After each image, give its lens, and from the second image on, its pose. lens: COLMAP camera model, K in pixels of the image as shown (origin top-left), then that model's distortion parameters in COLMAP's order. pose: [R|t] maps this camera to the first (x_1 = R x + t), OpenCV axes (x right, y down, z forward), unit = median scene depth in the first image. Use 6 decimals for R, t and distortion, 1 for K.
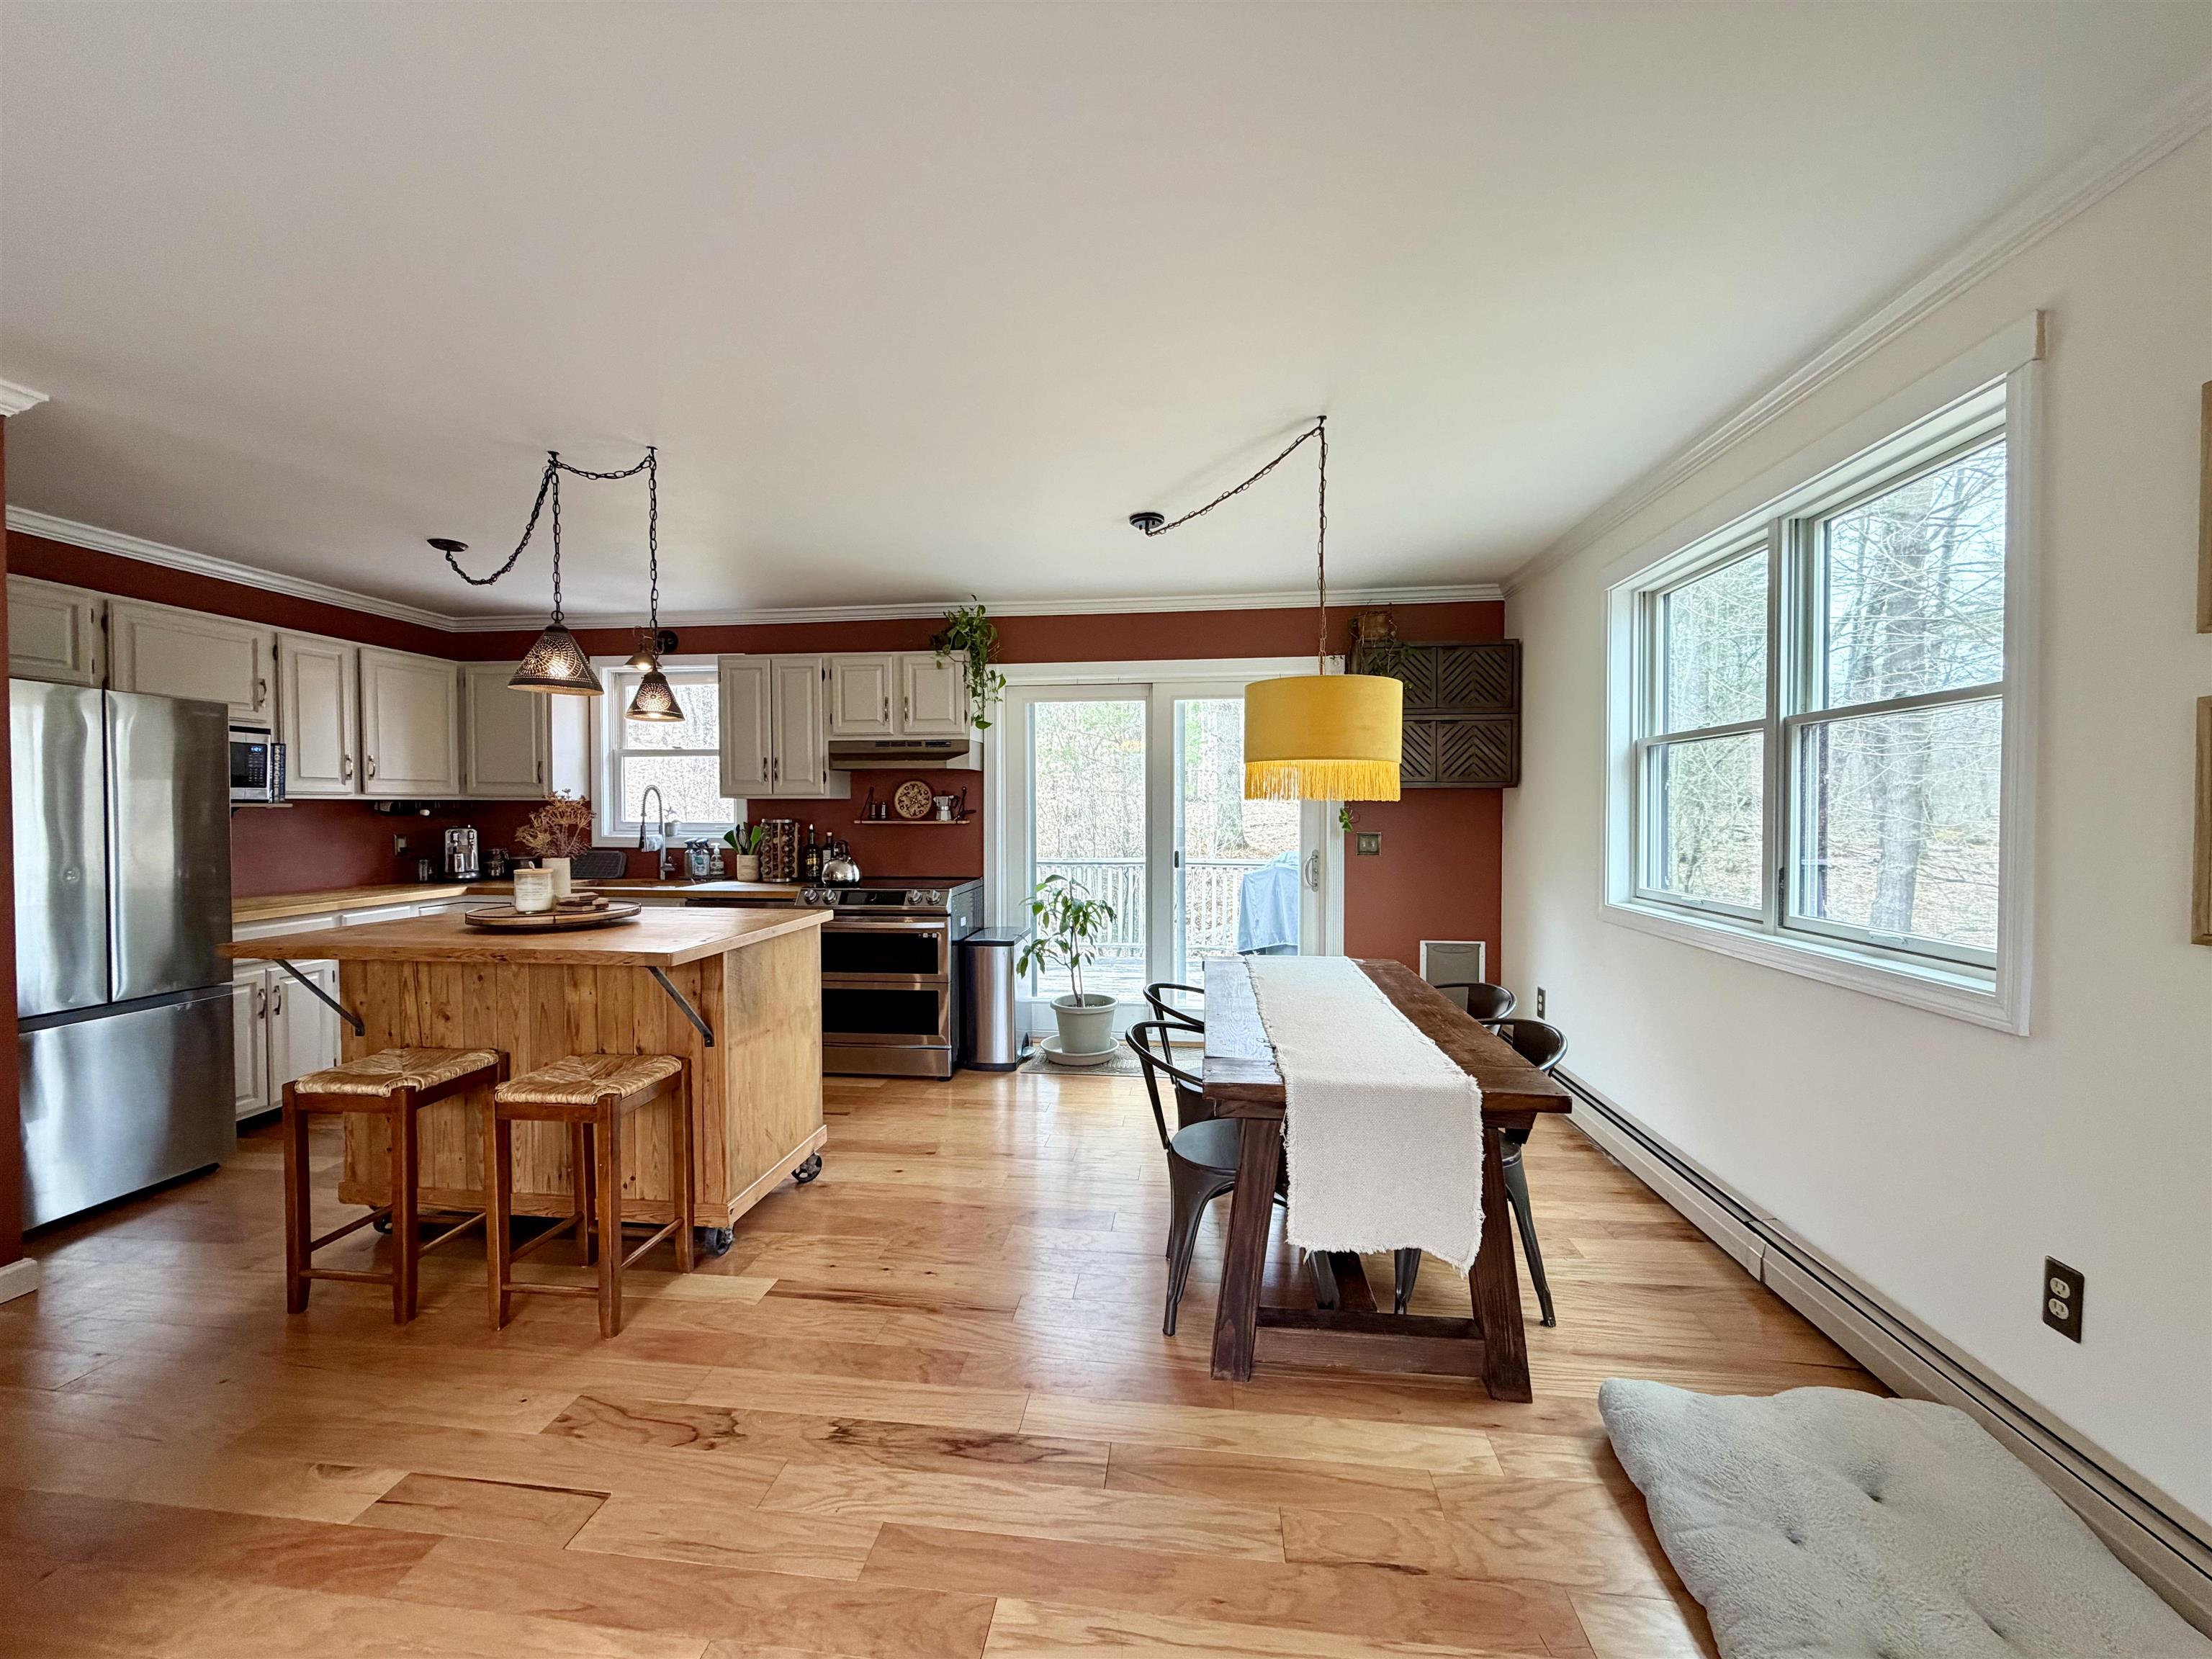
lens RADIAL K [[880.3, 0, 1097.0], [0, 880.3, 830.4], [0, 0, 1]] dist [0.000579, -0.000315]
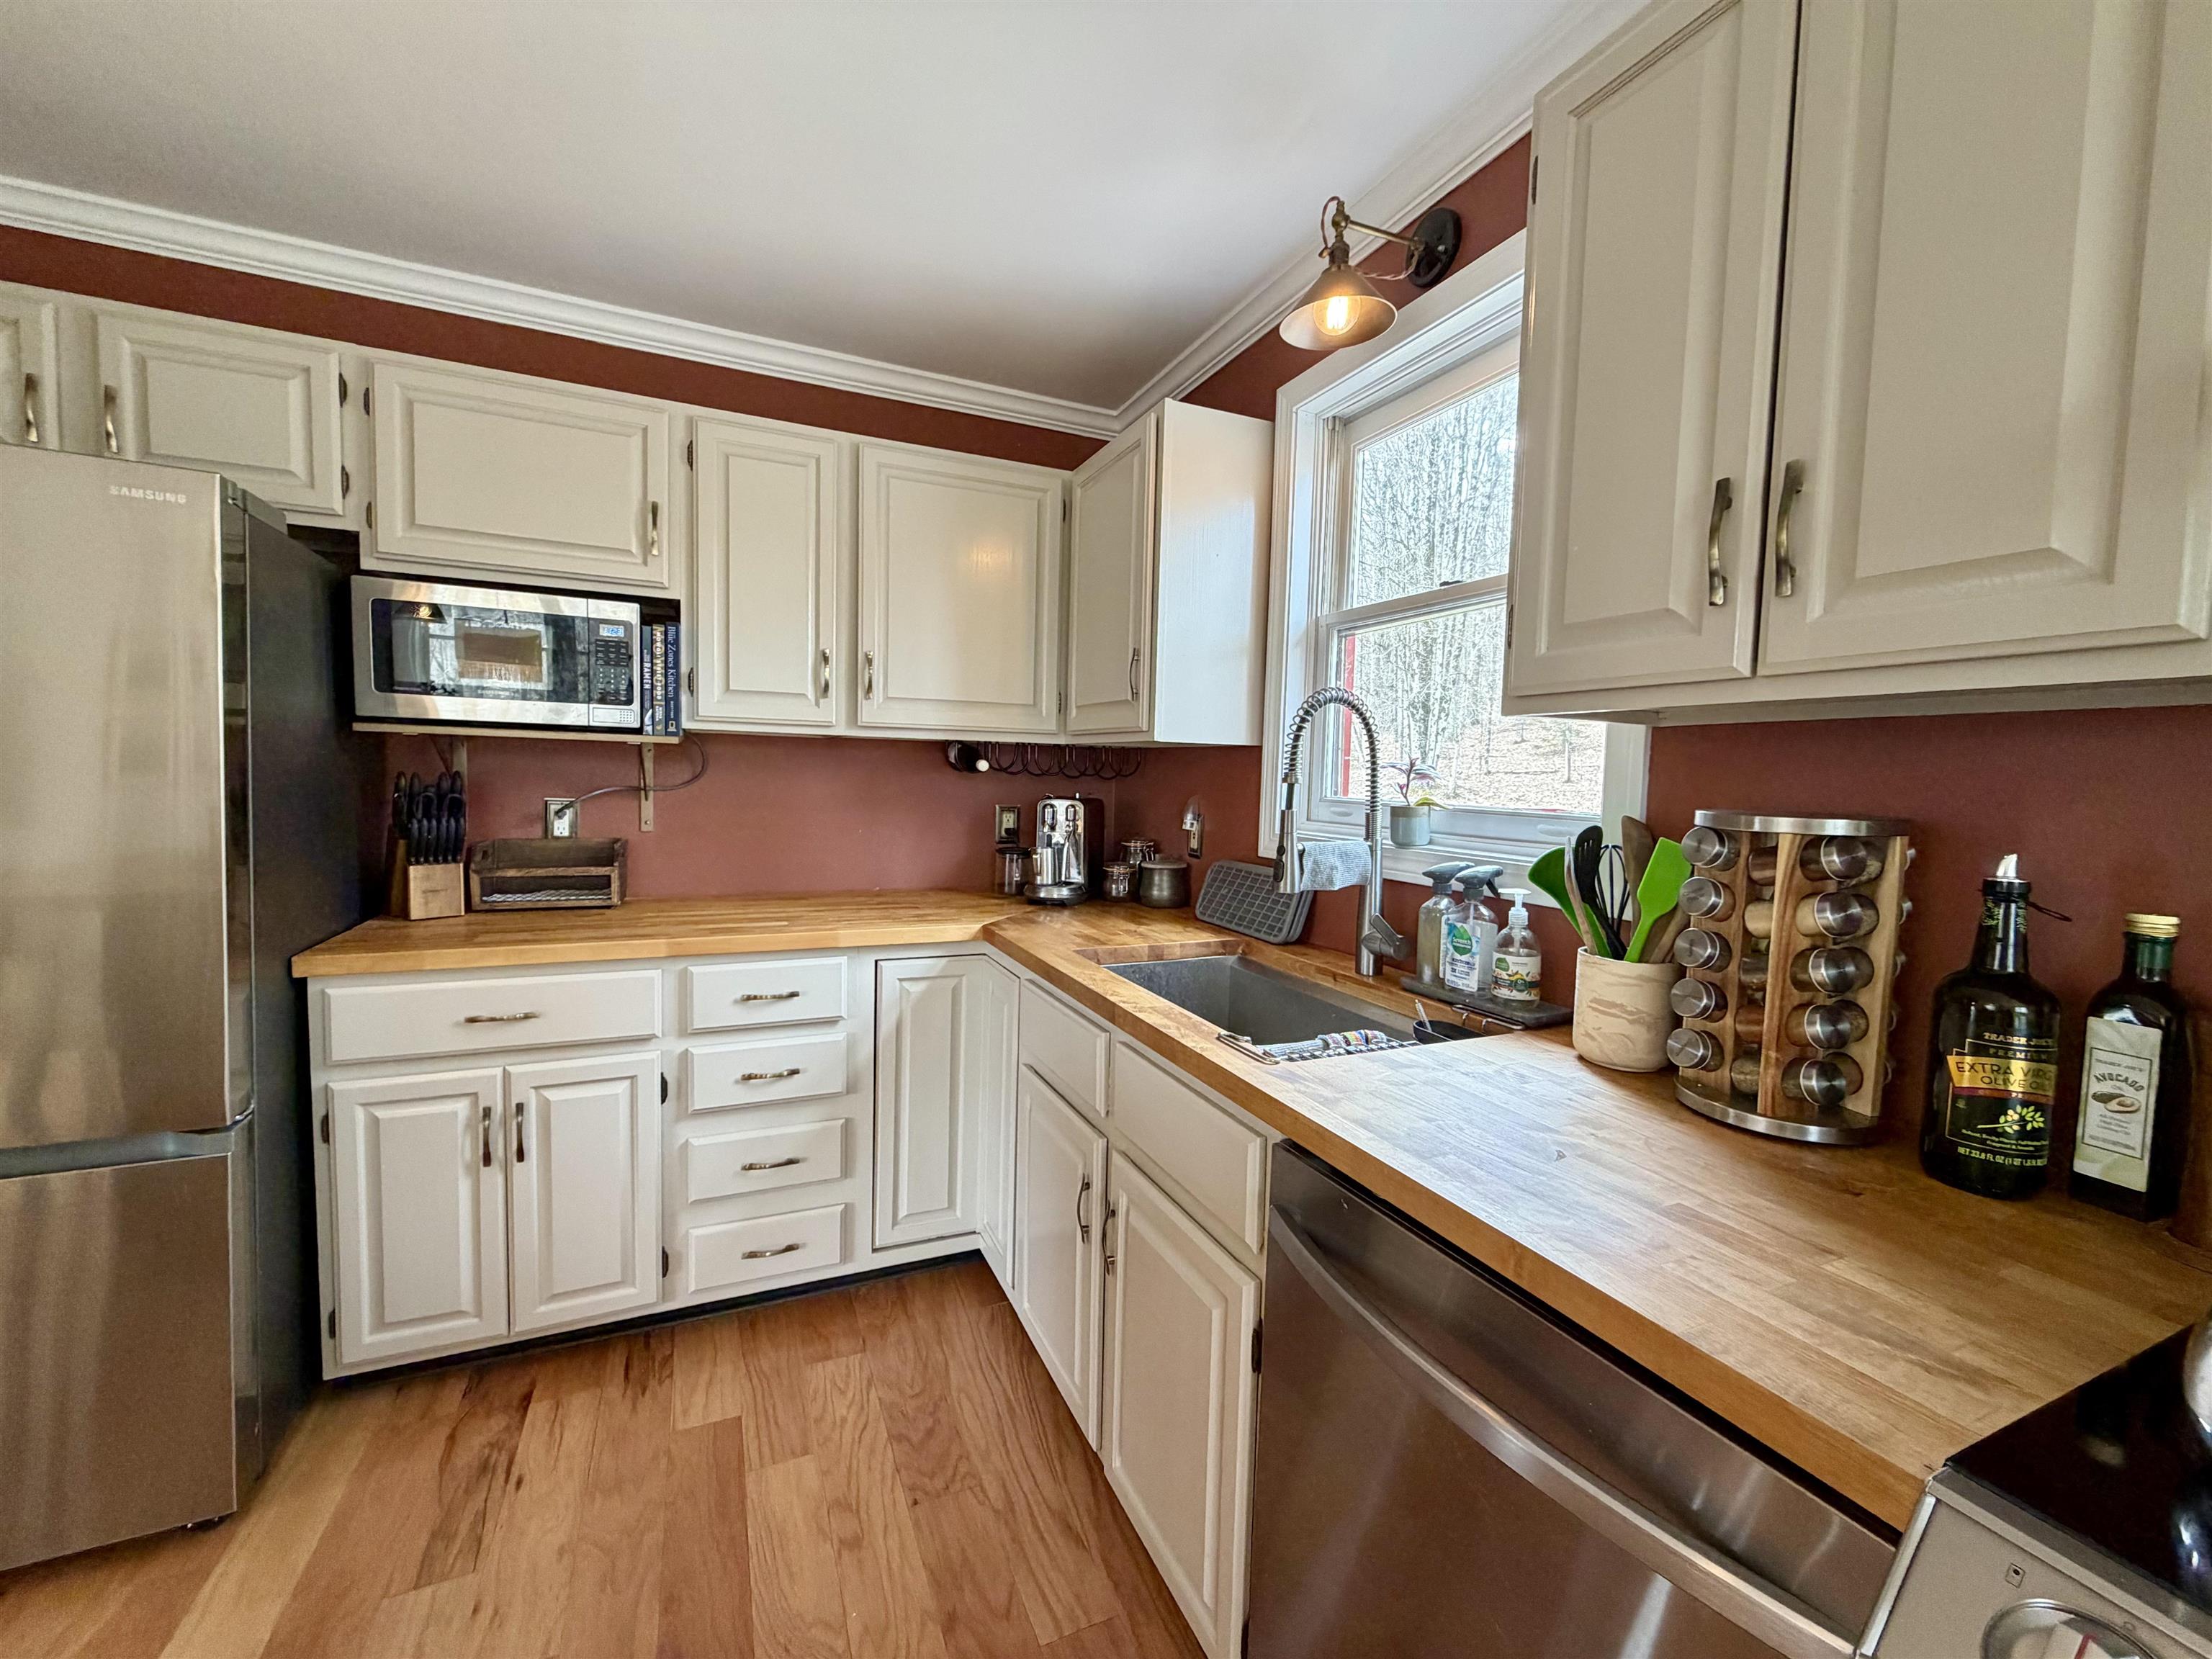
lens RADIAL K [[880.3, 0, 1097.8], [0, 880.3, 828.1], [0, 0, 1]] dist [0.000579, -0.000315]
pose [[0.509862, 0.066853, -0.857655, -0.307578], [-0.050717, 0.997578, 0.047609, -0.012664], [0.858760, 0.019223, 0.512017, 0.871358]]
